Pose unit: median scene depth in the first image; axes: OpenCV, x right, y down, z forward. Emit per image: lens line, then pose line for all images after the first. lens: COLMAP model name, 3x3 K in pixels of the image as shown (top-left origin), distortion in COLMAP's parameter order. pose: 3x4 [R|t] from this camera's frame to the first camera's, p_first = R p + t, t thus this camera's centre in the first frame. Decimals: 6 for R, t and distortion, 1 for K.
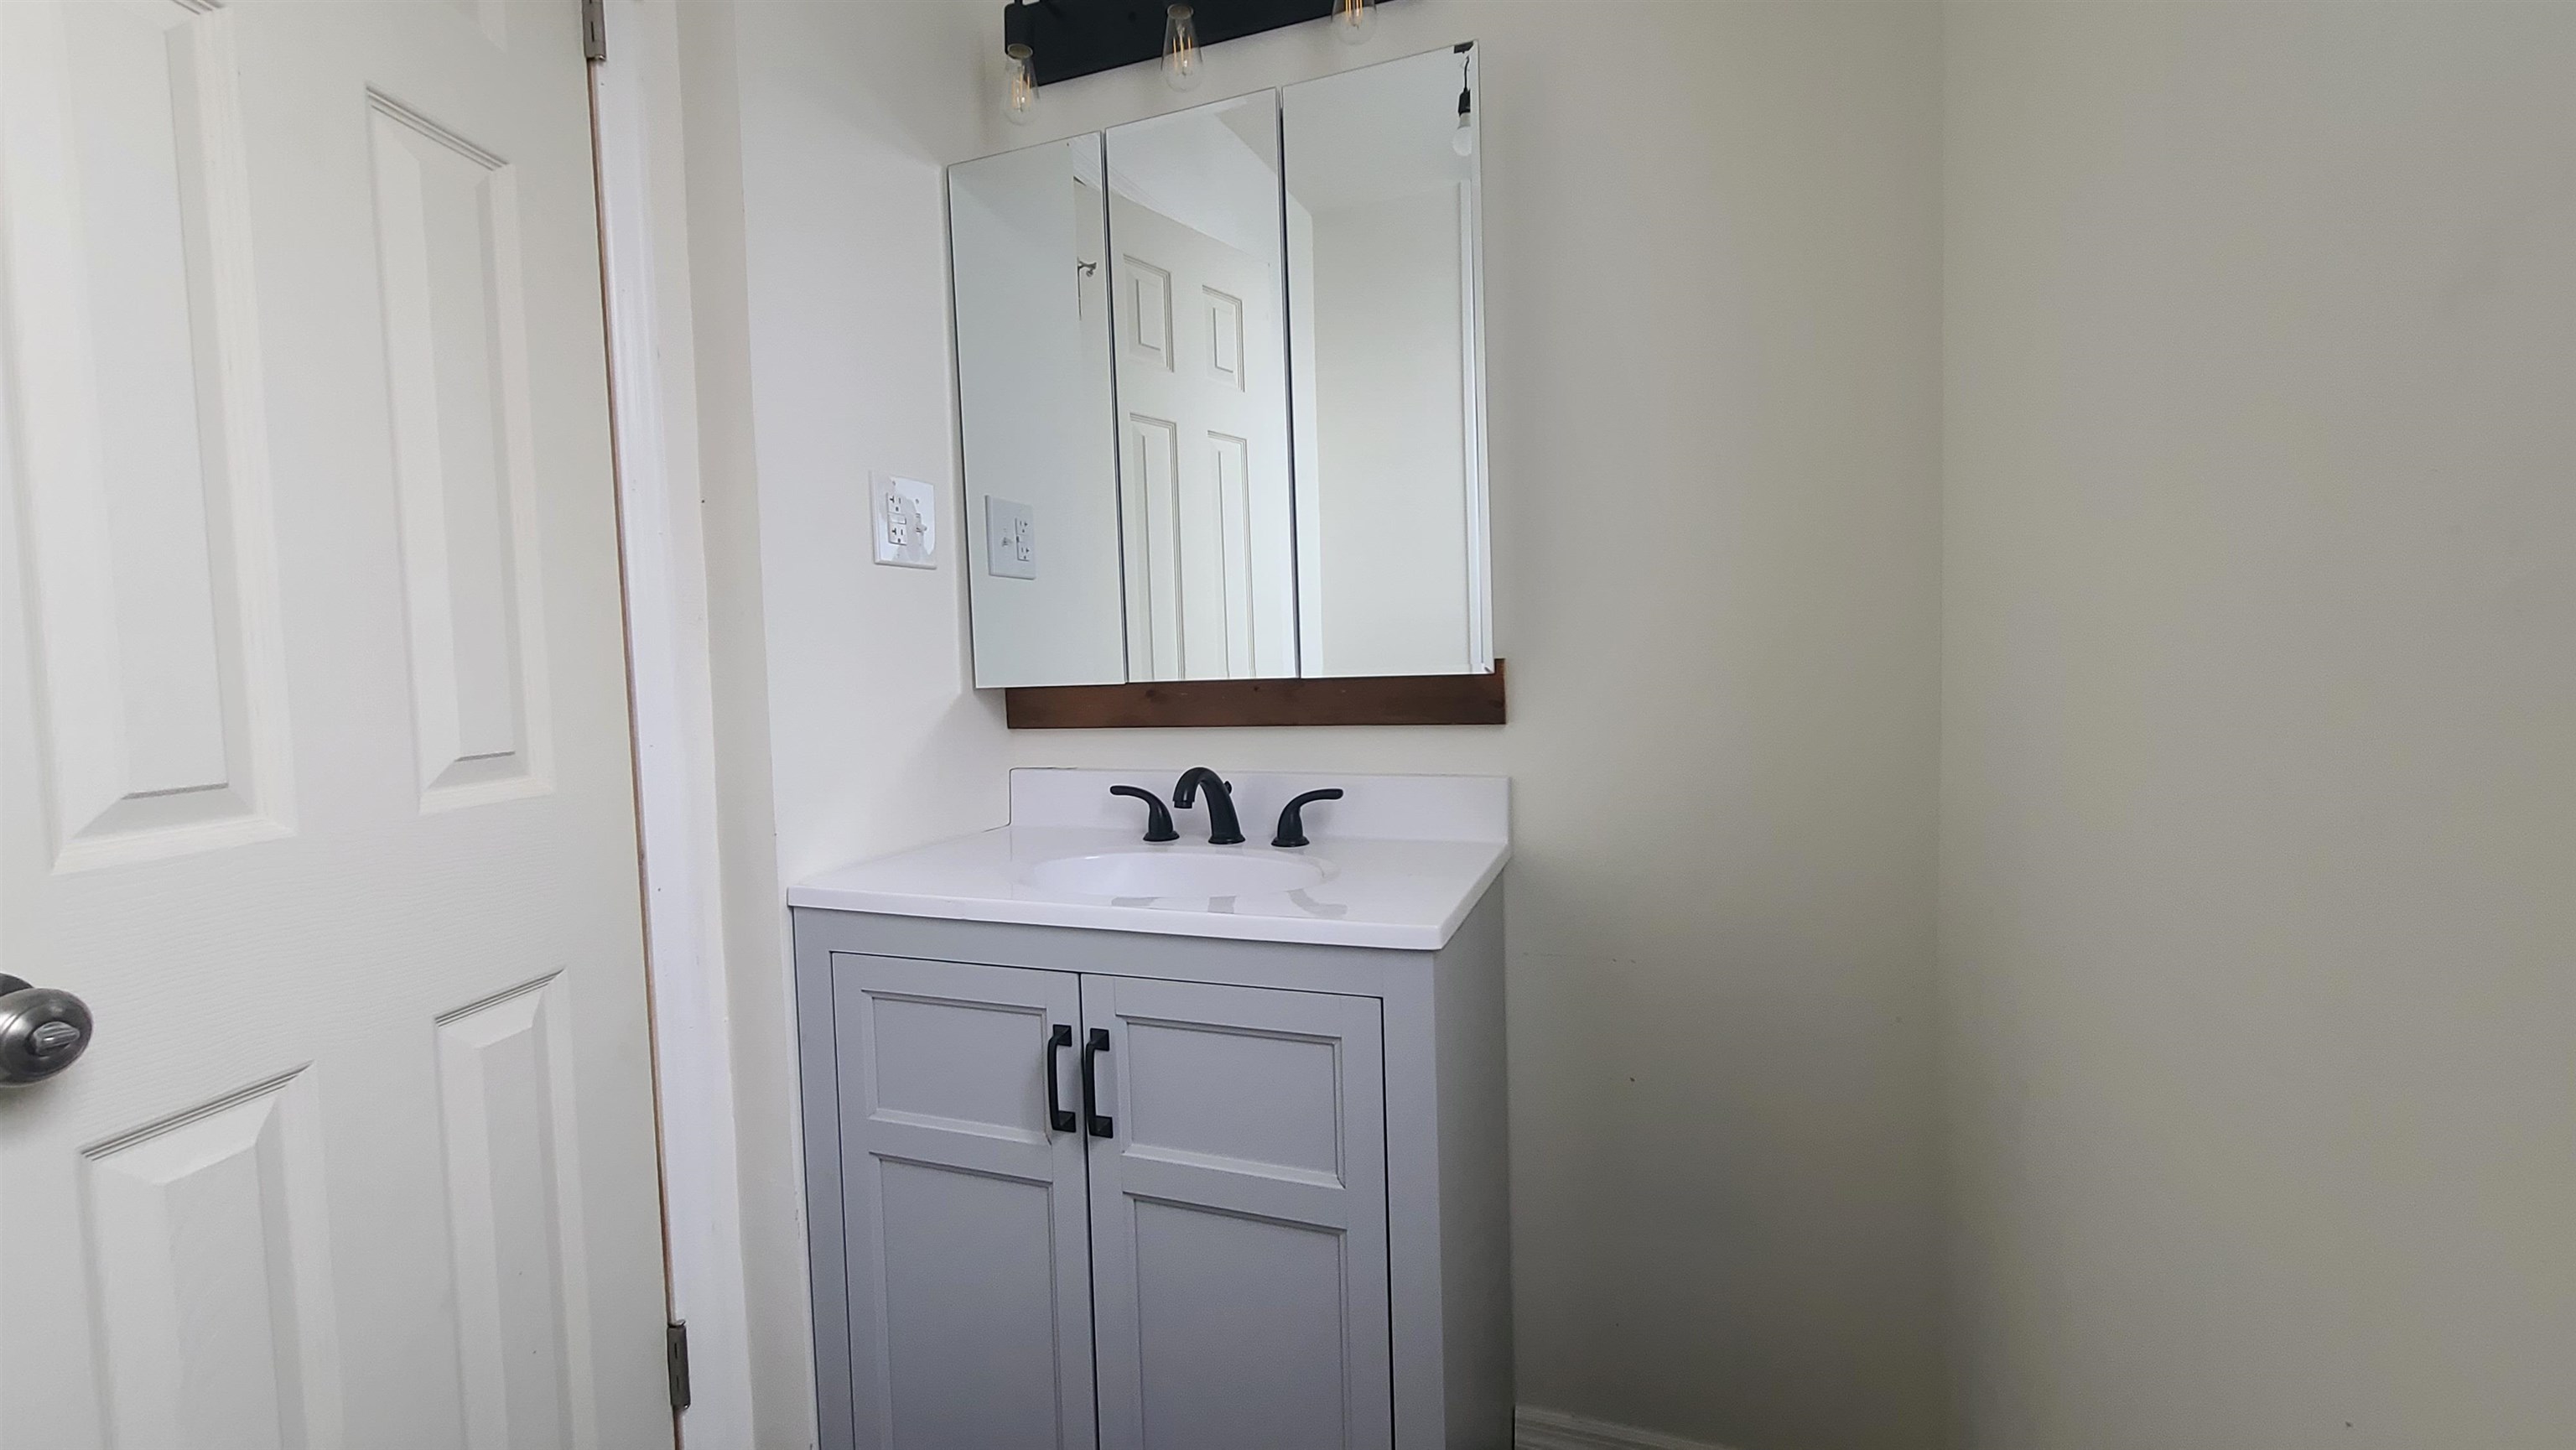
lens RADIAL K [[1057.5, 0, 1272.5], [0, 1057.5, 712.1], [0, 0, 1]] dist [-0.007588, -0.000502]
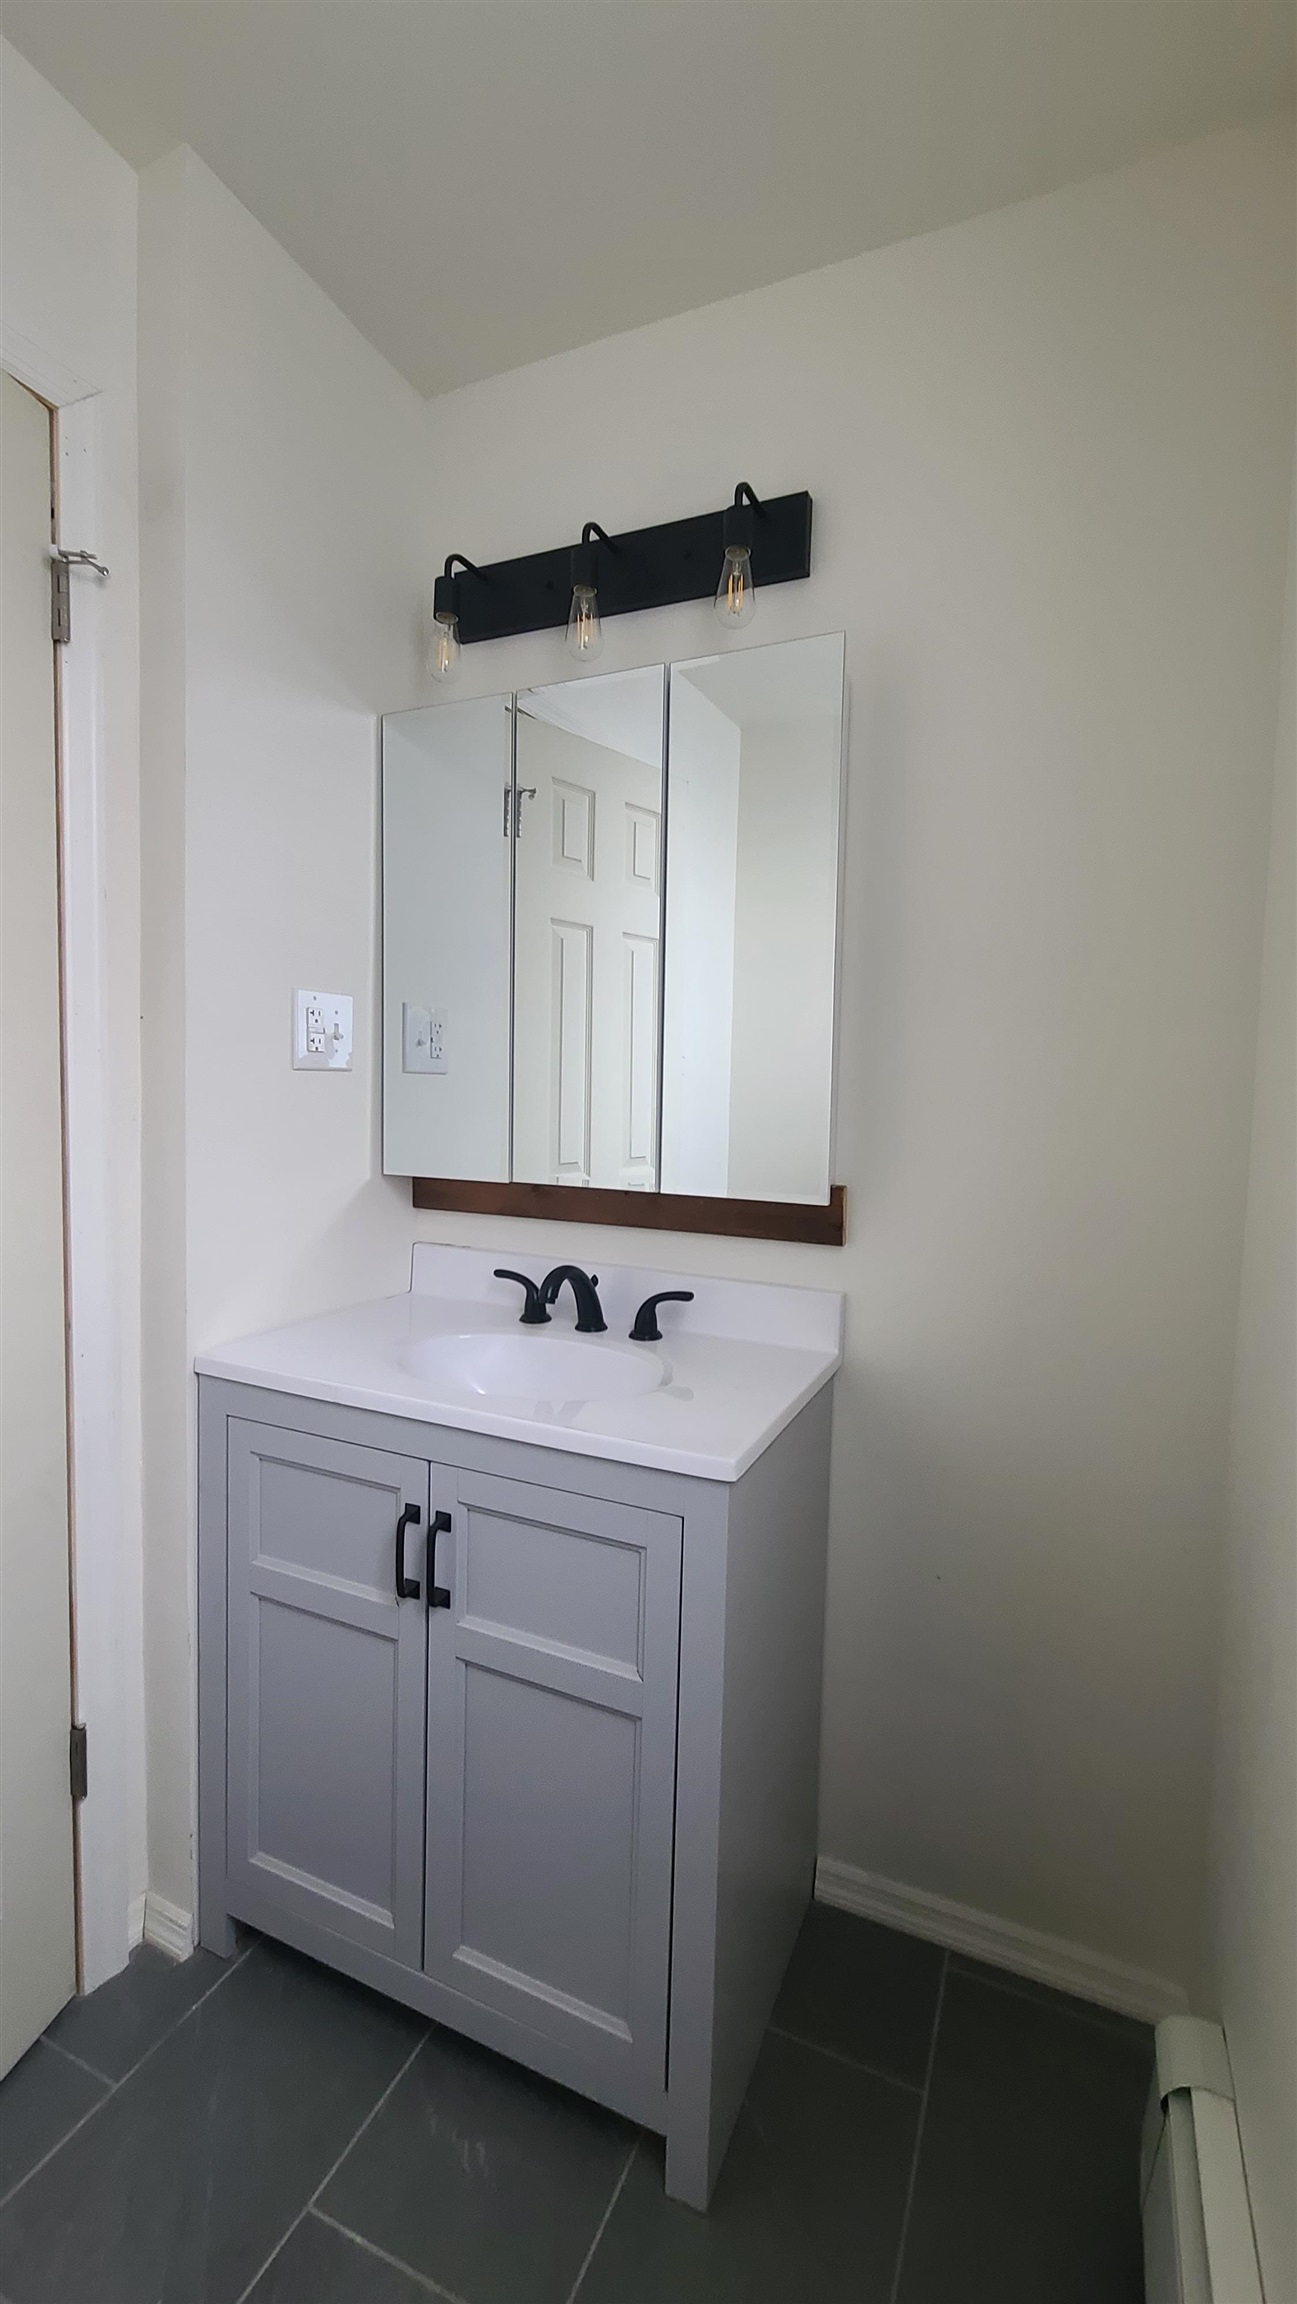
lens RADIAL K [[945.7, 0, 657.7], [0, 945.7, 1138.0], [0, 0, 1]] dist [-0.007588, -0.000502]
pose [[0.996033, 0.059760, -0.065936, 0.090085], [-0.059137, 0.998185, 0.011362, -0.104904], [0.066495, -0.007418, 0.997759, 0.007398]]
